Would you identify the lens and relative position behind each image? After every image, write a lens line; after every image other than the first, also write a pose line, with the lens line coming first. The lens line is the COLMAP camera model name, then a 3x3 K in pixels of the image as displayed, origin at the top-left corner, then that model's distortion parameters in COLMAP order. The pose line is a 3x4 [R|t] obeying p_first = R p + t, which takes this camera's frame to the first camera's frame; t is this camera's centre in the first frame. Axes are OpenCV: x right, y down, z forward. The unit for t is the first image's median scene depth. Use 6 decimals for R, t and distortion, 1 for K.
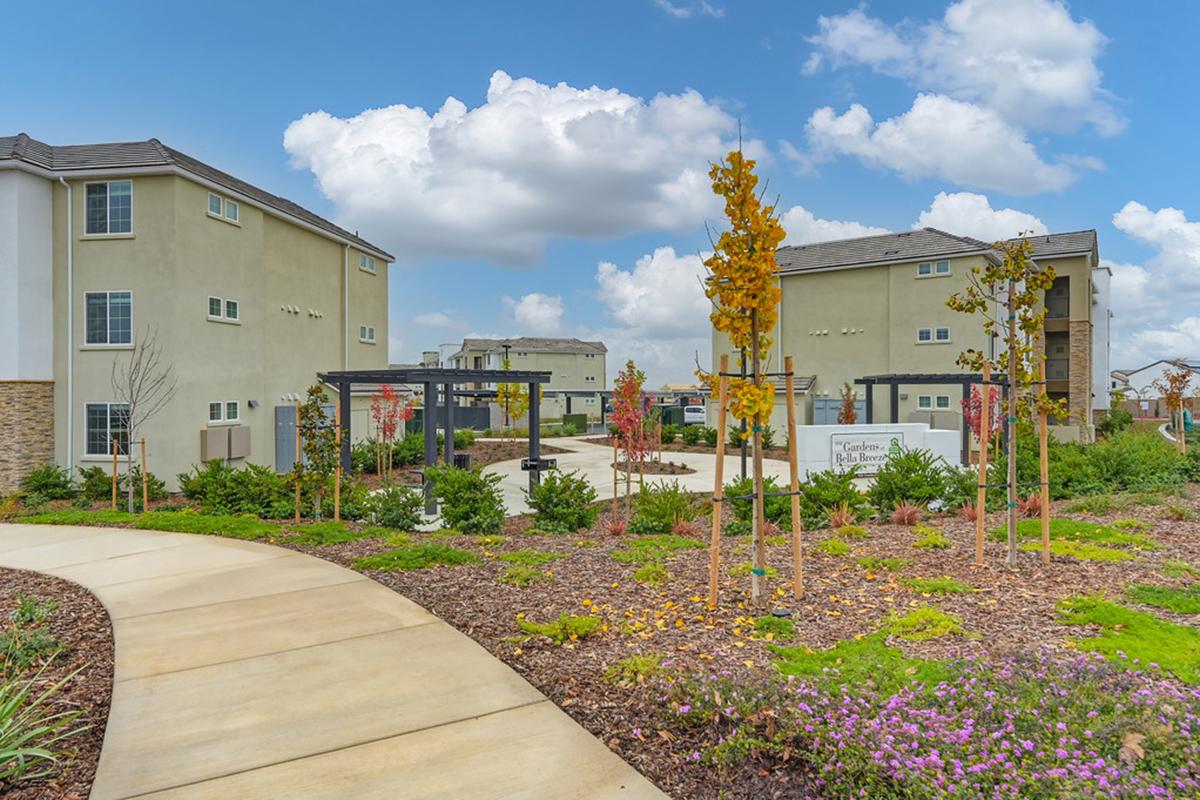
lens RADIAL K [[718.2, 0, 600.2], [0, 718.2, 394.1], [0, 0, 1]] dist [-0.008785, -0.001527]
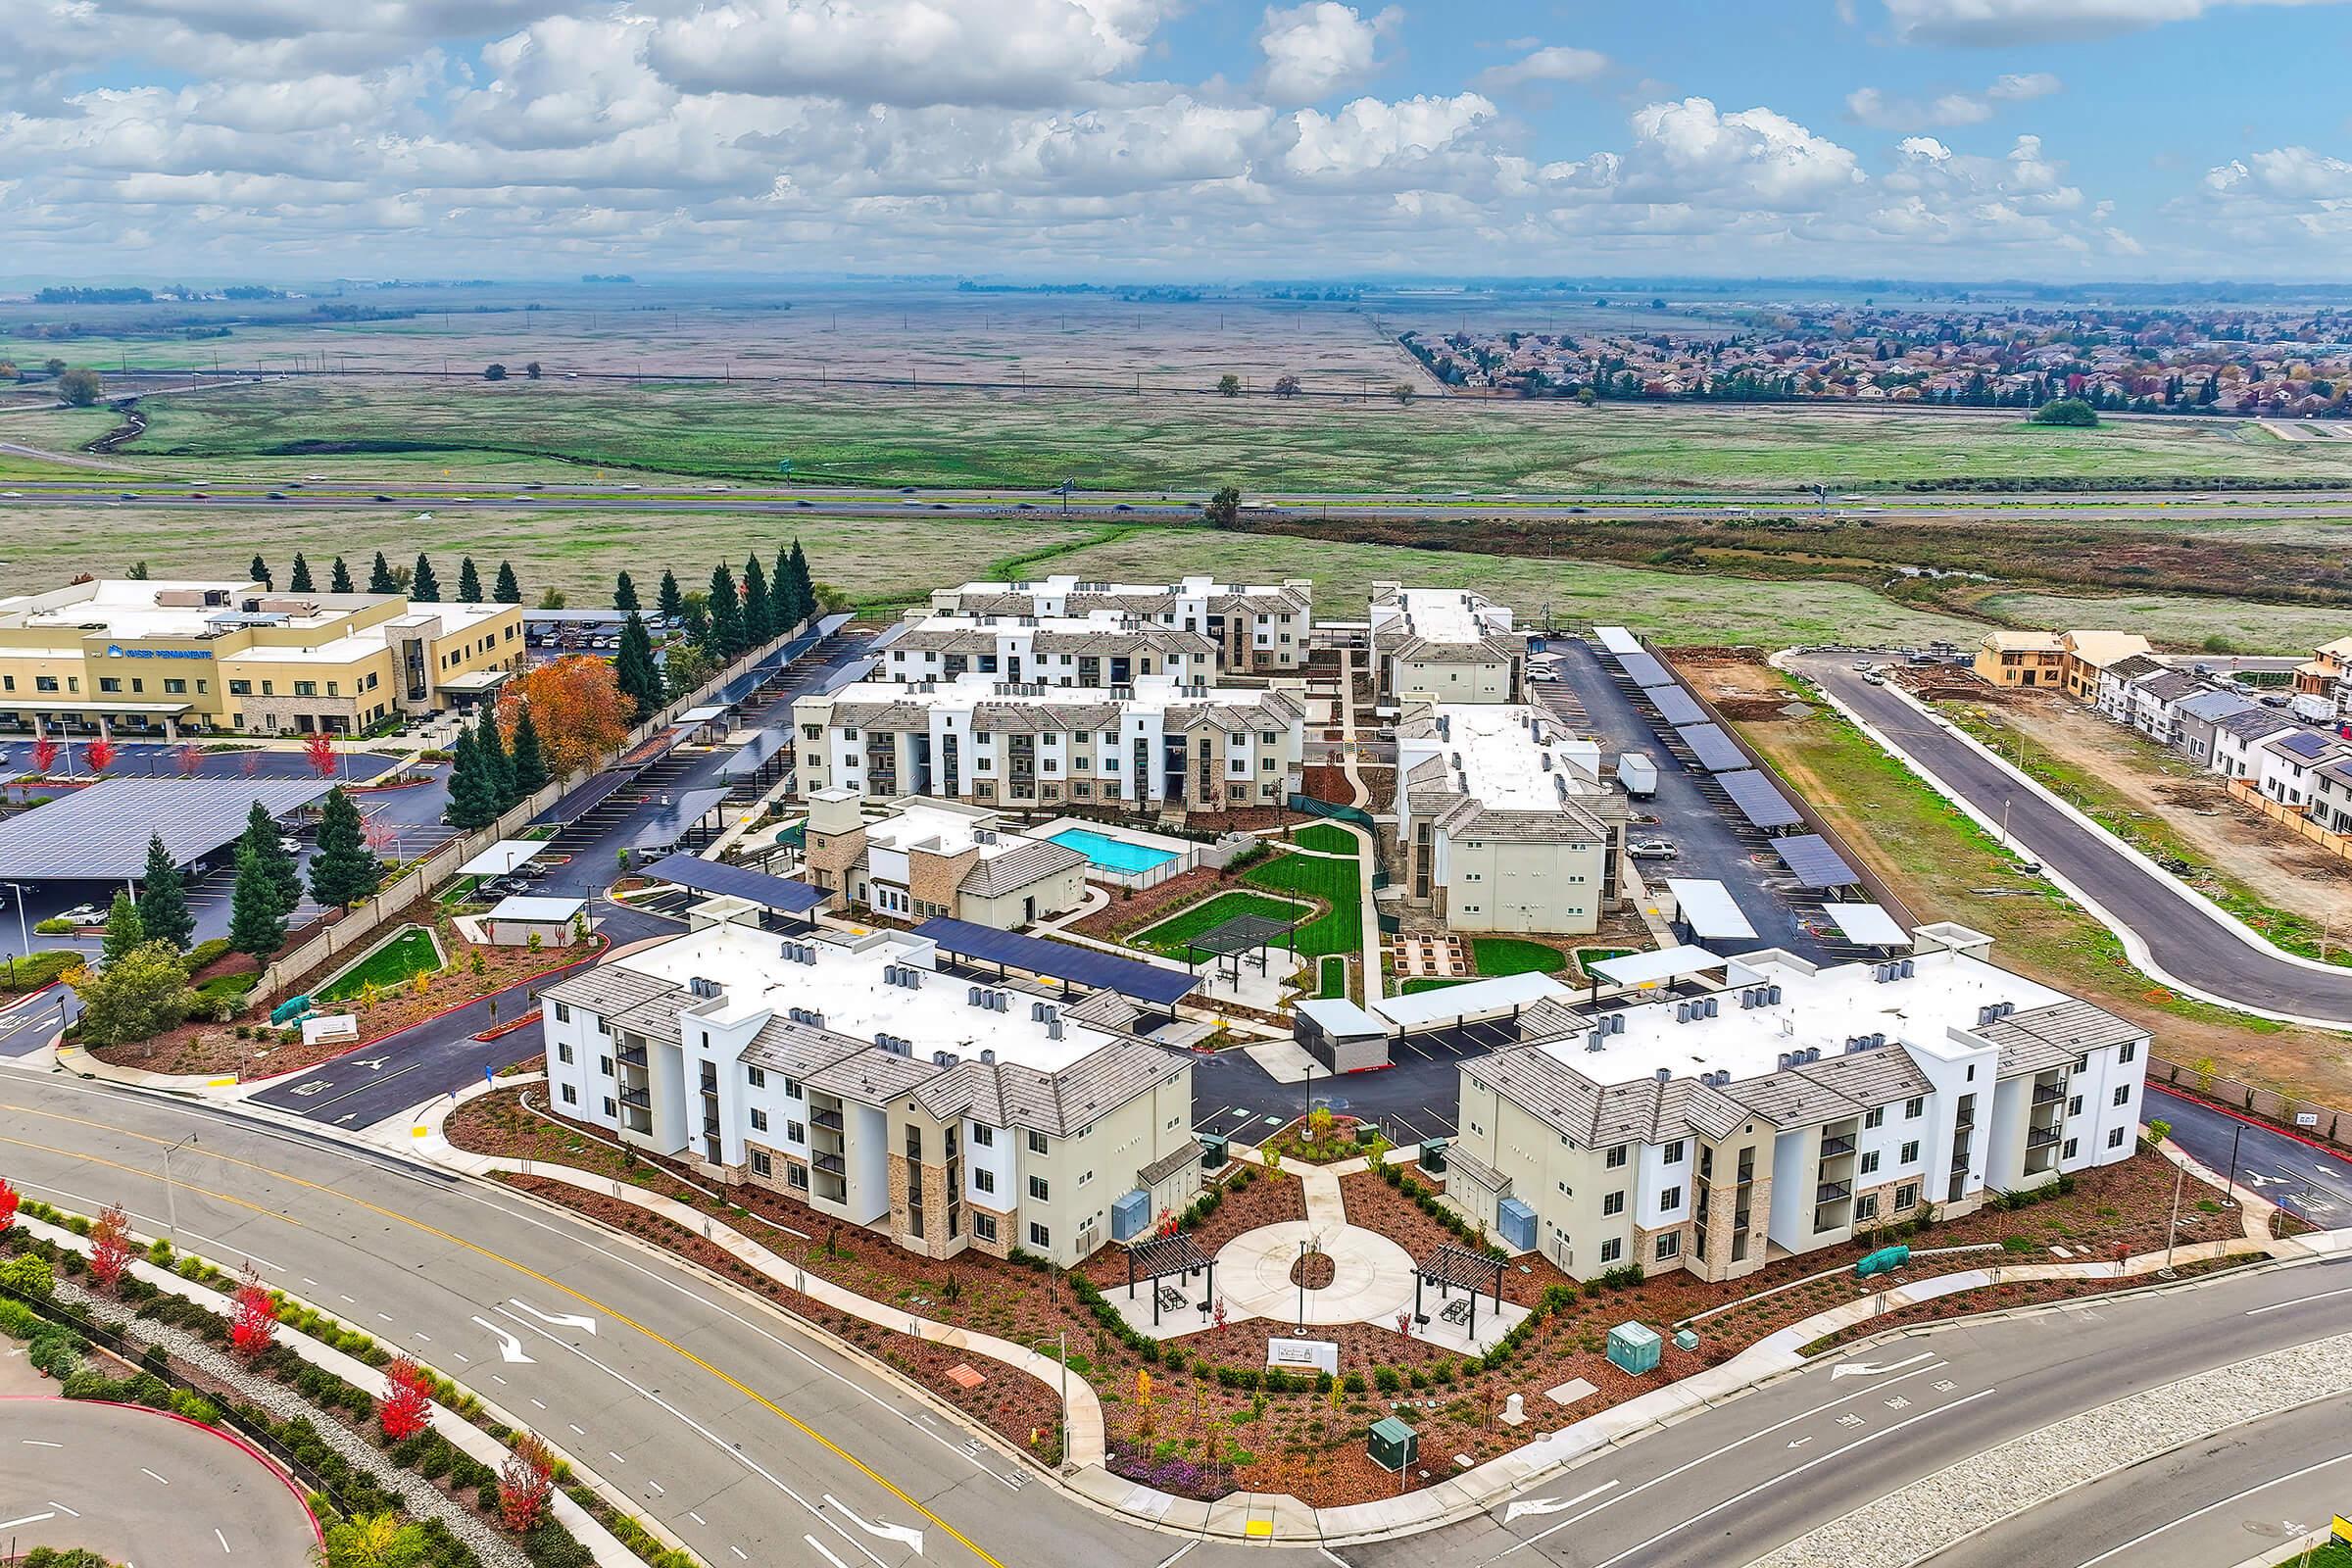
lens RADIAL K [[1981.4, 0, 1188.3], [0, 1981.4, 771.8], [0, 0, 1]] dist [0.016908, -0.025887]
pose [[0.898065, 0.115037, -0.424554, 1.937633], [-0.006517, 0.968570, 0.248658, -2.567686], [0.439815, -0.220544, 0.870588, -3.422651]]
